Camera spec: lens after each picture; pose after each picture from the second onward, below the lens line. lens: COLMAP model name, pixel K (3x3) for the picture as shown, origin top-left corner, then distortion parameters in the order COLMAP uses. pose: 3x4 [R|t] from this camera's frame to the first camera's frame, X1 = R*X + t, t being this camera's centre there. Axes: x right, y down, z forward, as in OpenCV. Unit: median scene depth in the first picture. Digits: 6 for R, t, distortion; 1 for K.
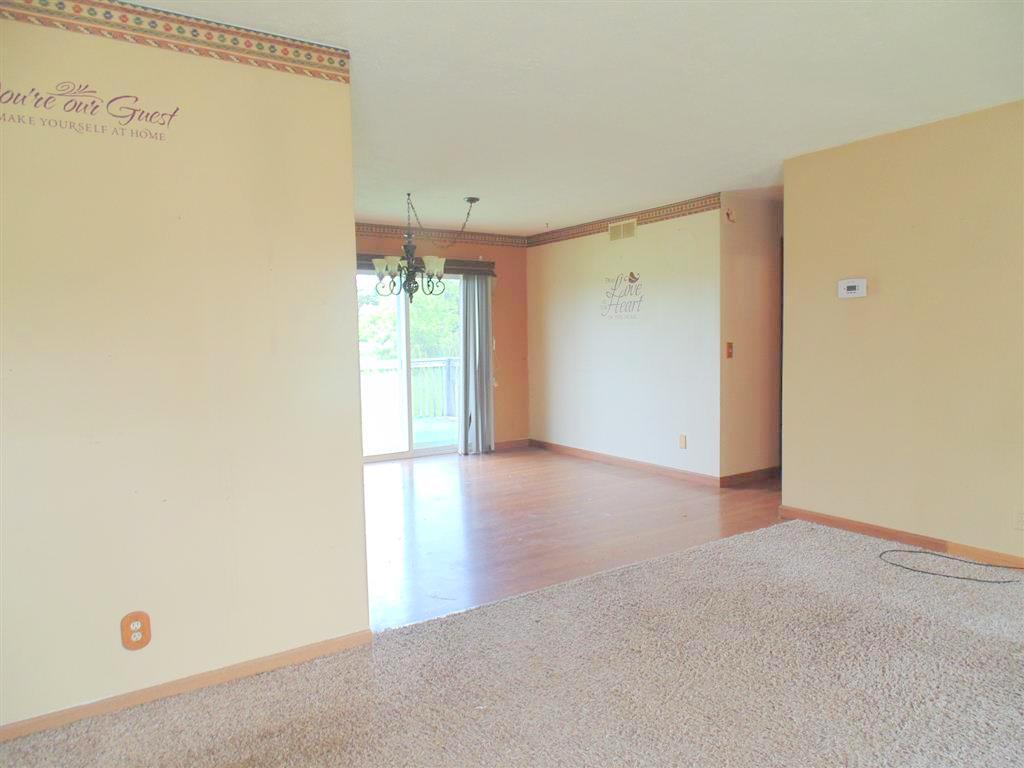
lens RADIAL K [[687.2, 0, 512.0], [0, 687.2, 384.0], [0, 0, 1]] dist [-0.000234, -0.000669]
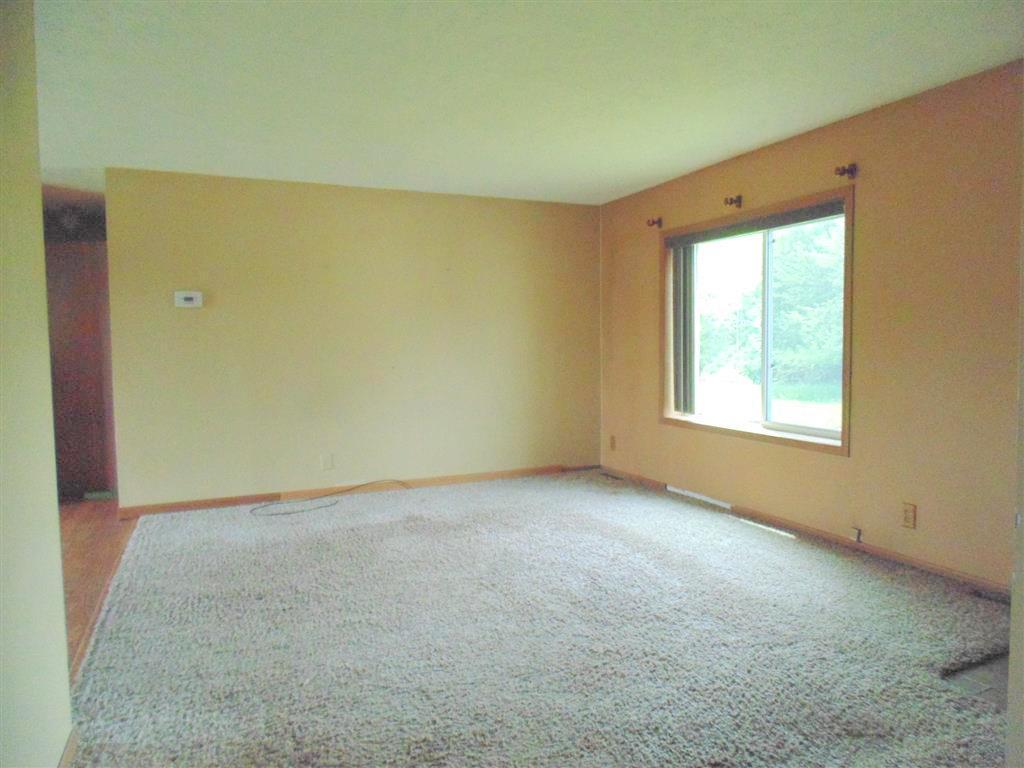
lens RADIAL K [[687.2, 0, 512.0], [0, 687.2, 384.0], [0, 0, 1]] dist [-0.000234, -0.000669]
pose [[0.176818, -0.043444, 0.983284, -0.555074], [0.076617, 0.996601, 0.030255, 0.009778], [-0.981257, 0.069987, 0.179545, 0.267358]]
